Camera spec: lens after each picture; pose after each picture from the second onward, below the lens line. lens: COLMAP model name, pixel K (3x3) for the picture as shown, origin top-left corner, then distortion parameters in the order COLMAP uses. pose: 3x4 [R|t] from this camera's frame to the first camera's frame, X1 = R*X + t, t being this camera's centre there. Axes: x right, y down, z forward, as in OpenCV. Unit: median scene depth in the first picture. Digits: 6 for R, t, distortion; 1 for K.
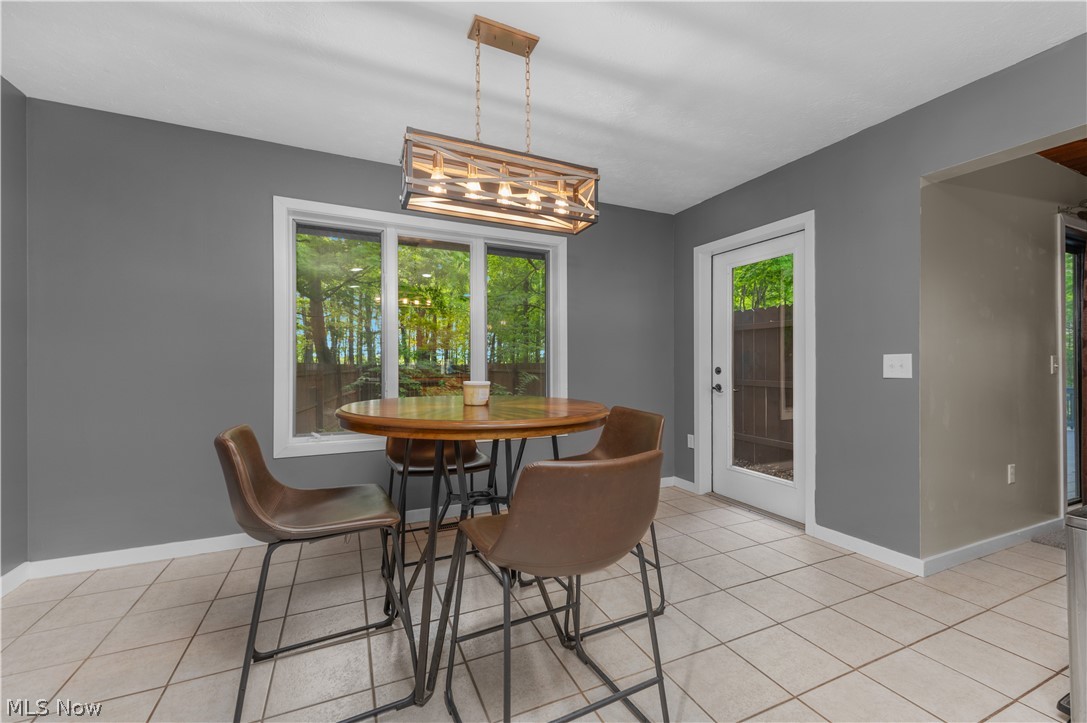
lens RADIAL K [[442.2, 0, 544.5], [0, 442.2, 363.2], [0, 0, 1]] dist [-0.001187, -0.000166]
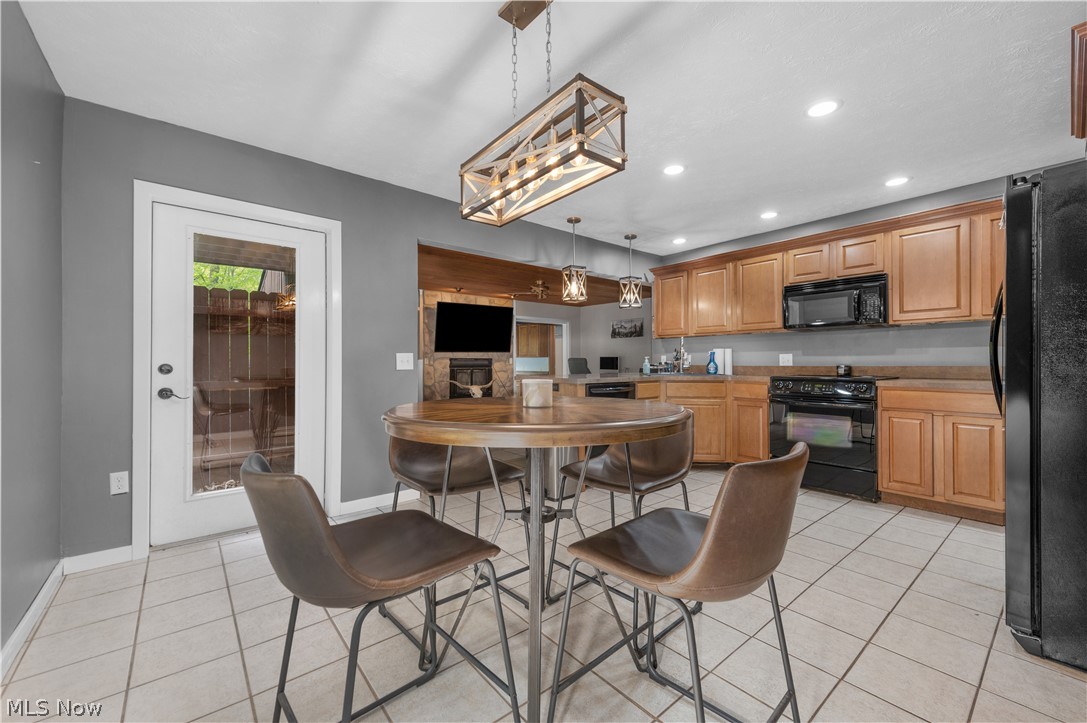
lens RADIAL K [[442.2, 0, 544.1], [0, 442.2, 360.8], [0, 0, 1]] dist [-0.001187, -0.000166]
pose [[-0.263341, 0.005629, 0.964686, -0.453581], [0.000084, 0.999983, -0.005812, 0.007915], [-0.964703, -0.001450, -0.263337, 0.608266]]
